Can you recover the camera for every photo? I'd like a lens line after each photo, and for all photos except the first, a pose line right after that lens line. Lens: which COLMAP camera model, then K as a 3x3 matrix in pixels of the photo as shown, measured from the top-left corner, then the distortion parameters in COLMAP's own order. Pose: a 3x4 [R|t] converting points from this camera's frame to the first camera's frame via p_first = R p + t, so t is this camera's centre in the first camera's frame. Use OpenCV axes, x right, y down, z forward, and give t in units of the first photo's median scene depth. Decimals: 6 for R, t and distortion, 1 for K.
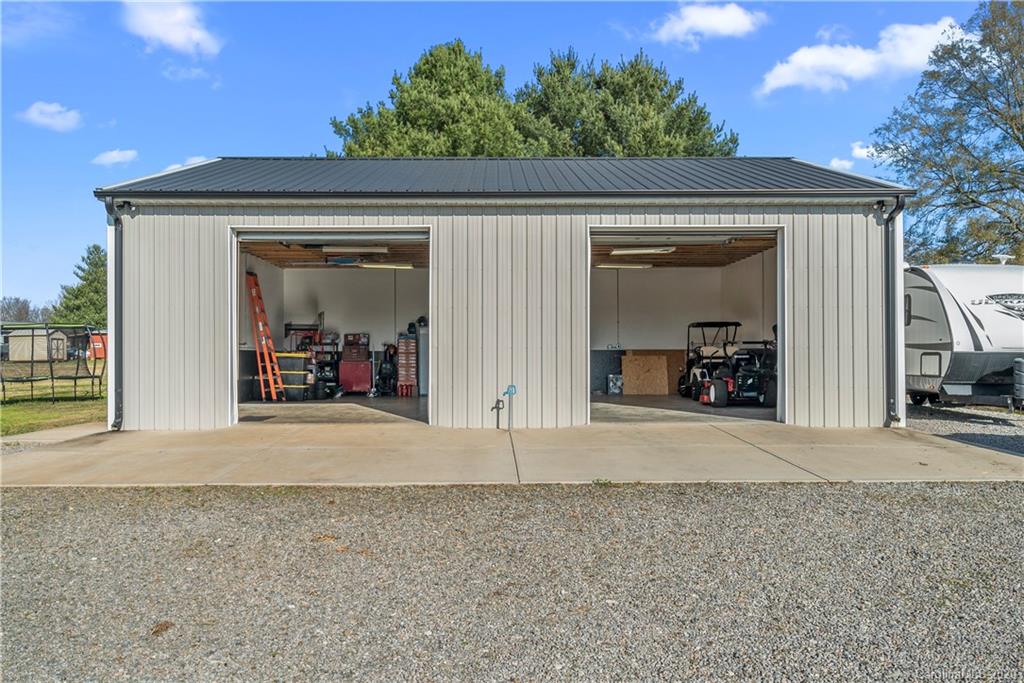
lens RADIAL K [[841.9, 0, 511.8], [0, 841.9, 338.6], [0, 0, 1]] dist [0.004433, 0.012288]
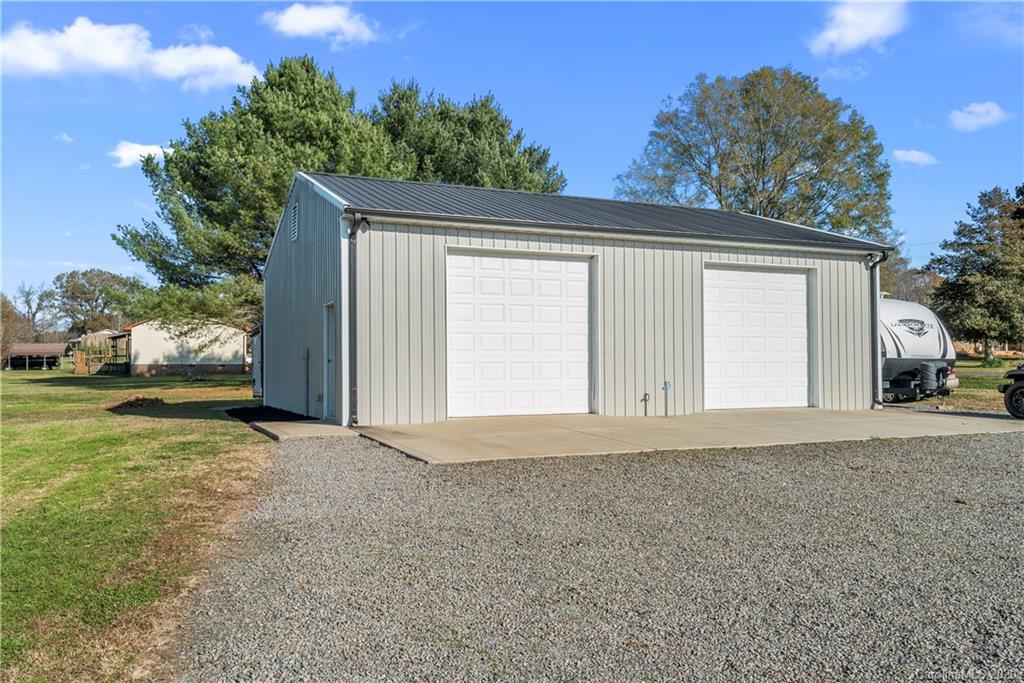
lens RADIAL K [[841.9, 0, 507.3], [0, 841.9, 343.6], [0, 0, 1]] dist [0.004433, 0.012288]
pose [[0.917455, 0.011500, 0.397674, -0.281636], [-0.007058, 0.999895, -0.012632, 0.005812], [-0.397778, 0.008783, 0.917440, -0.033469]]
